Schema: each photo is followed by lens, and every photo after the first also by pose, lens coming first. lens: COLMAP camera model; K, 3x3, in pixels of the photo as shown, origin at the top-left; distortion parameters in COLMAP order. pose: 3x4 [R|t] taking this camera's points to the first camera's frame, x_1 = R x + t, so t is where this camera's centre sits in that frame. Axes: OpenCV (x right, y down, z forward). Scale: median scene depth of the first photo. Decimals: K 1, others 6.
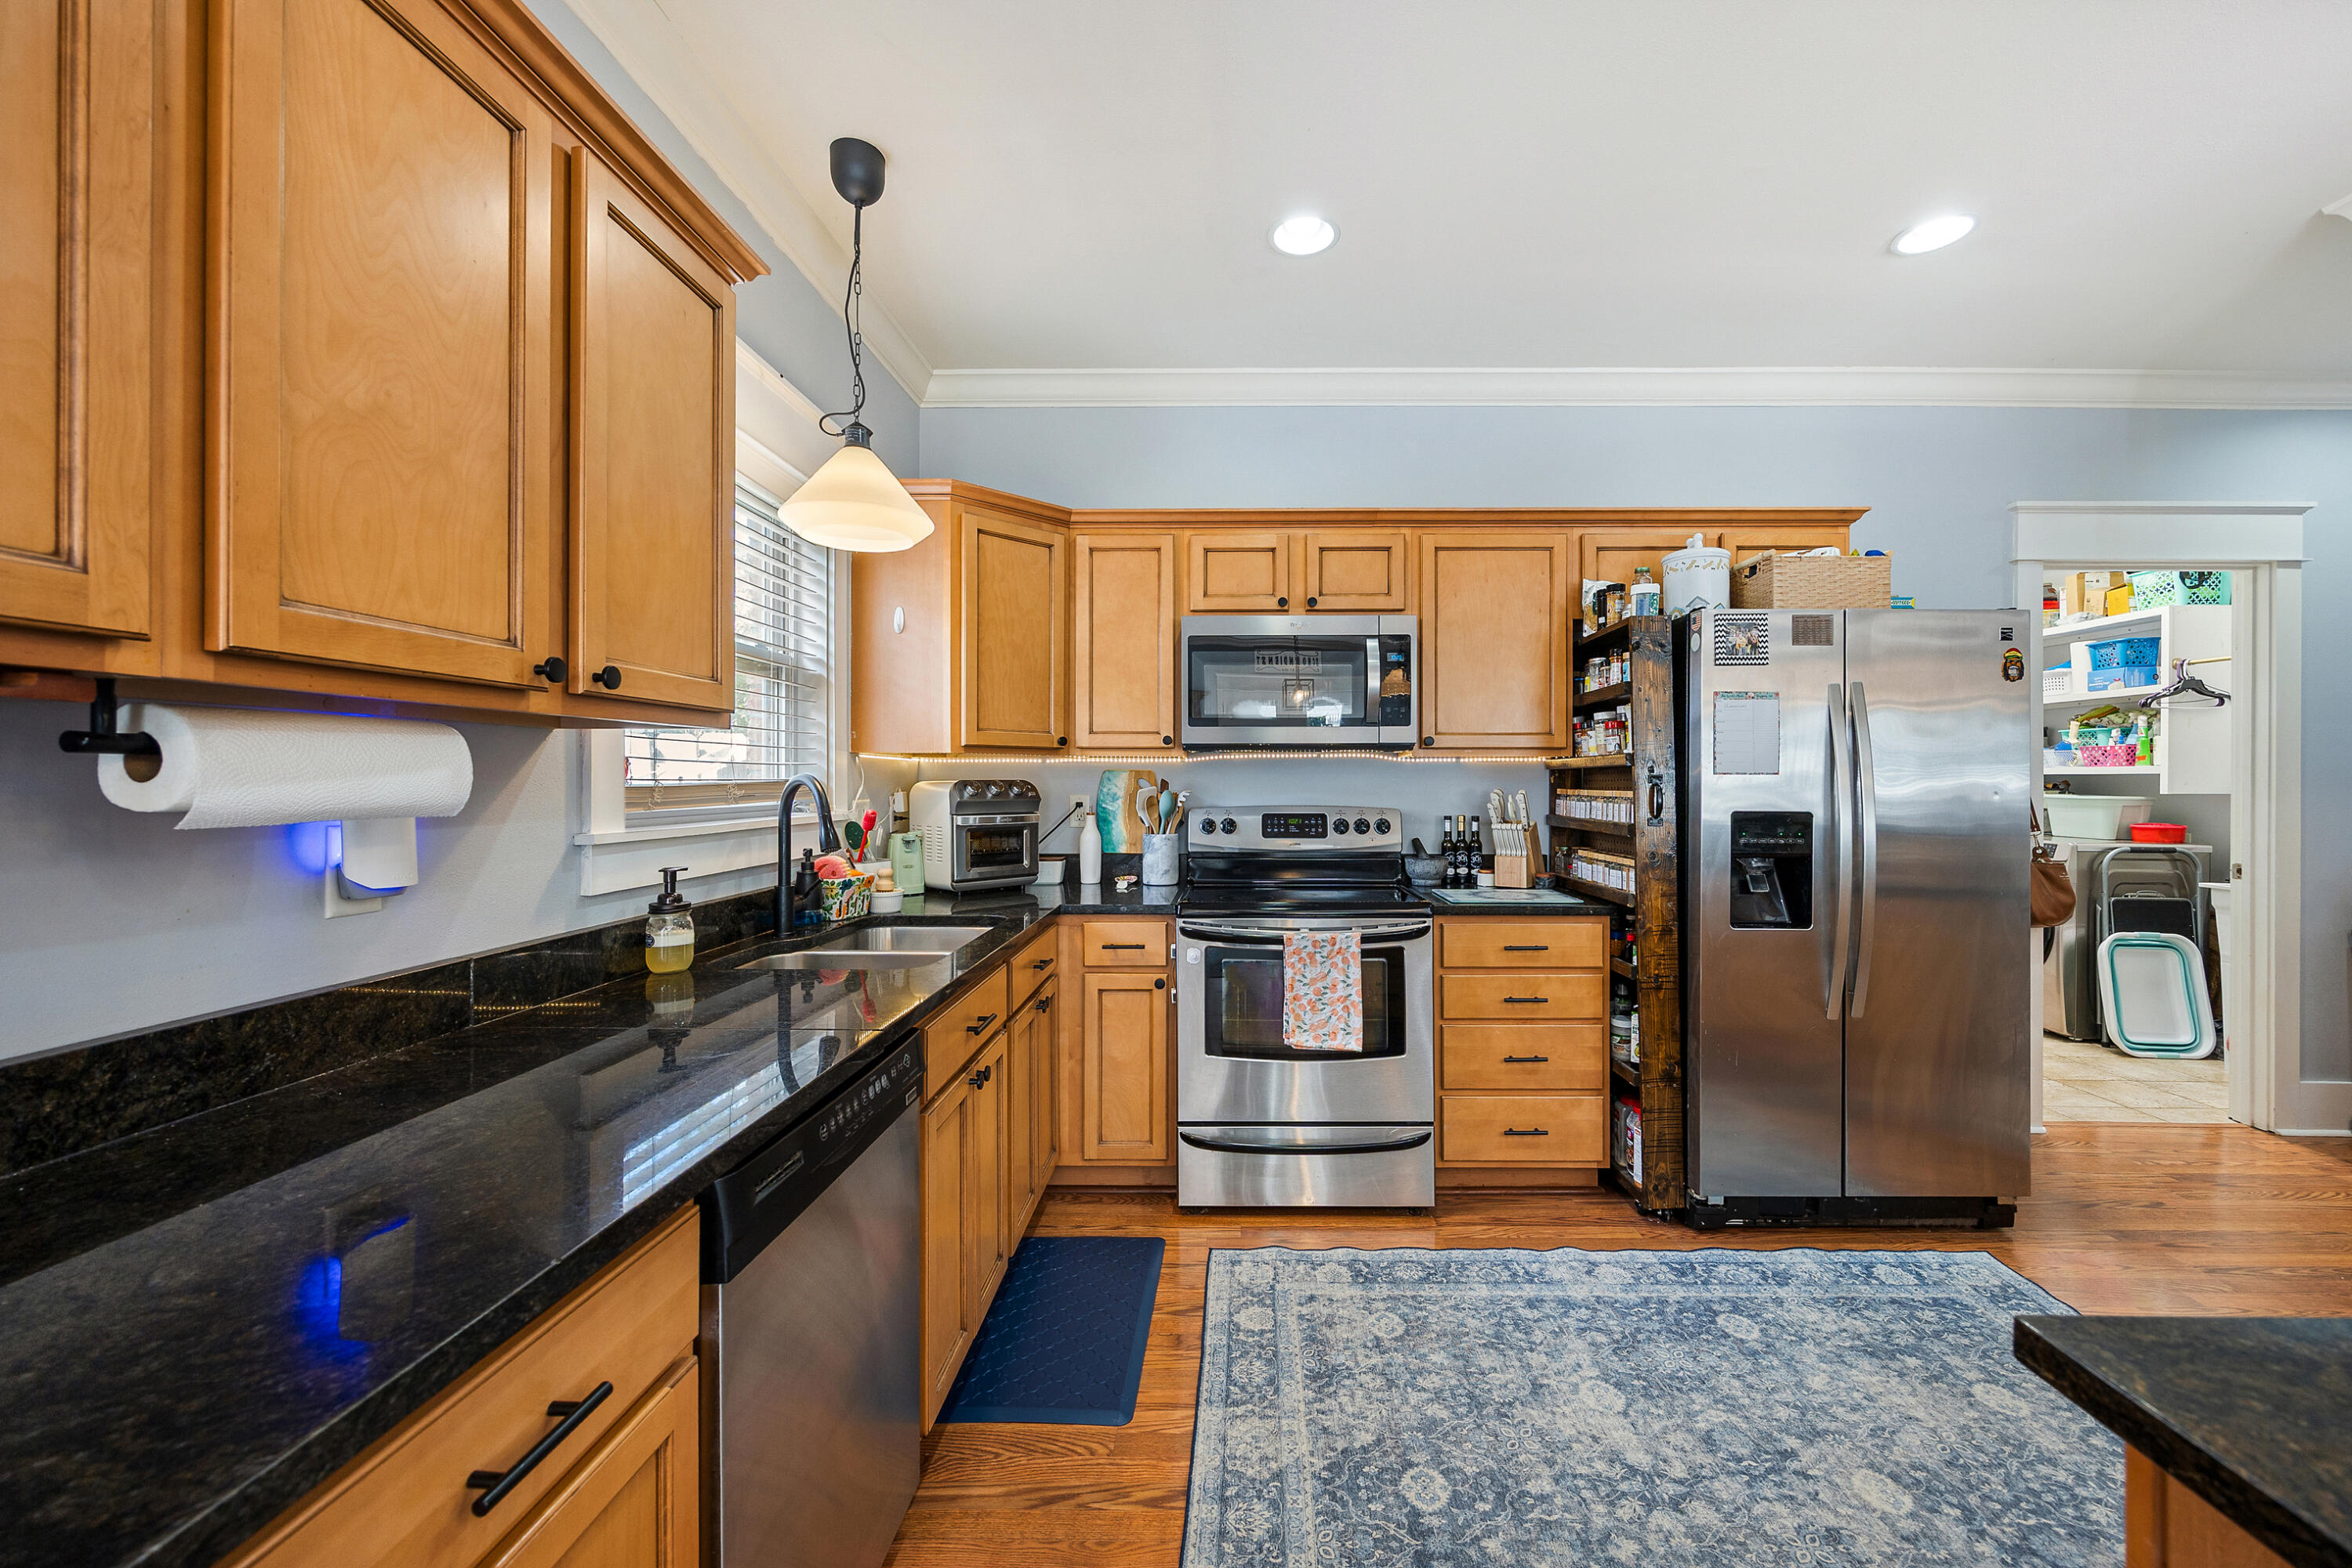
lens RADIAL K [[904.8, 0, 1251.6], [0, 904.8, 782.2], [0, 0, 1]] dist [-0.006487, 0.000596]
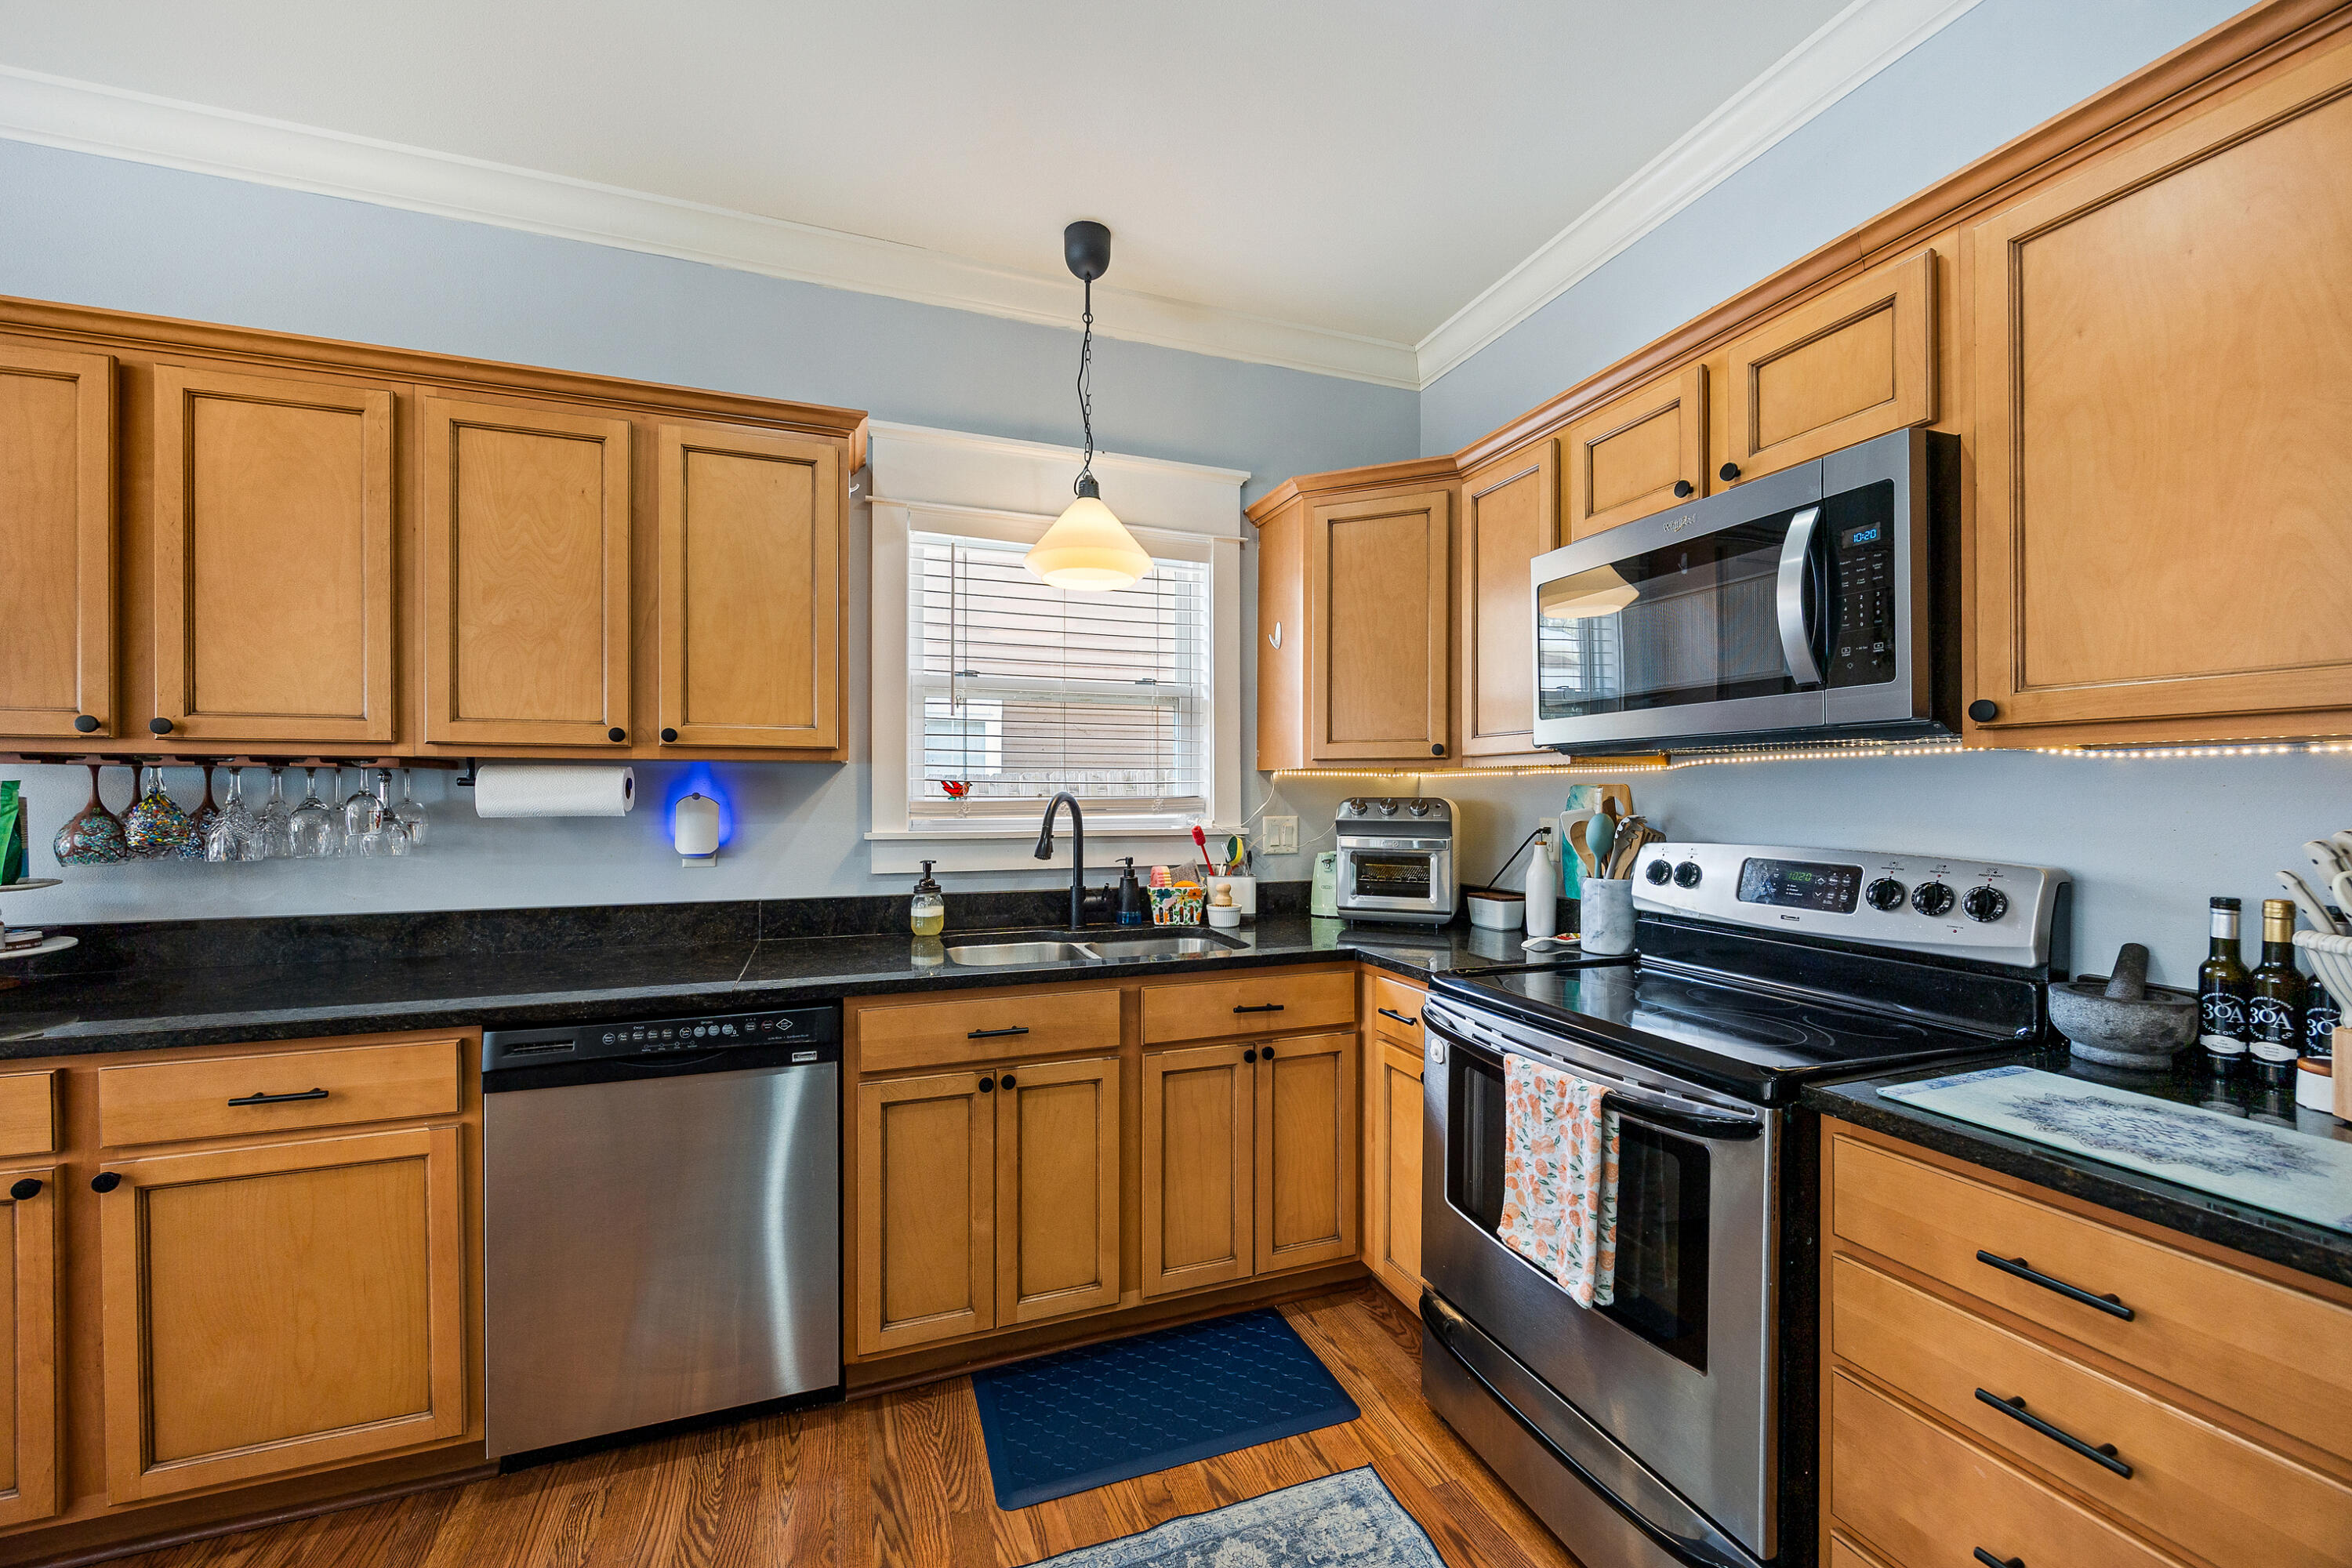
lens RADIAL K [[904.8, 0, 1182.0], [0, 904.8, 801.2], [0, 0, 1]] dist [-0.006487, 0.000596]
pose [[0.357307, 0.007361, -0.933958, 0.529408], [-0.004177, 0.999972, 0.006284, -0.004722], [0.933978, 0.001656, 0.357328, 0.582649]]
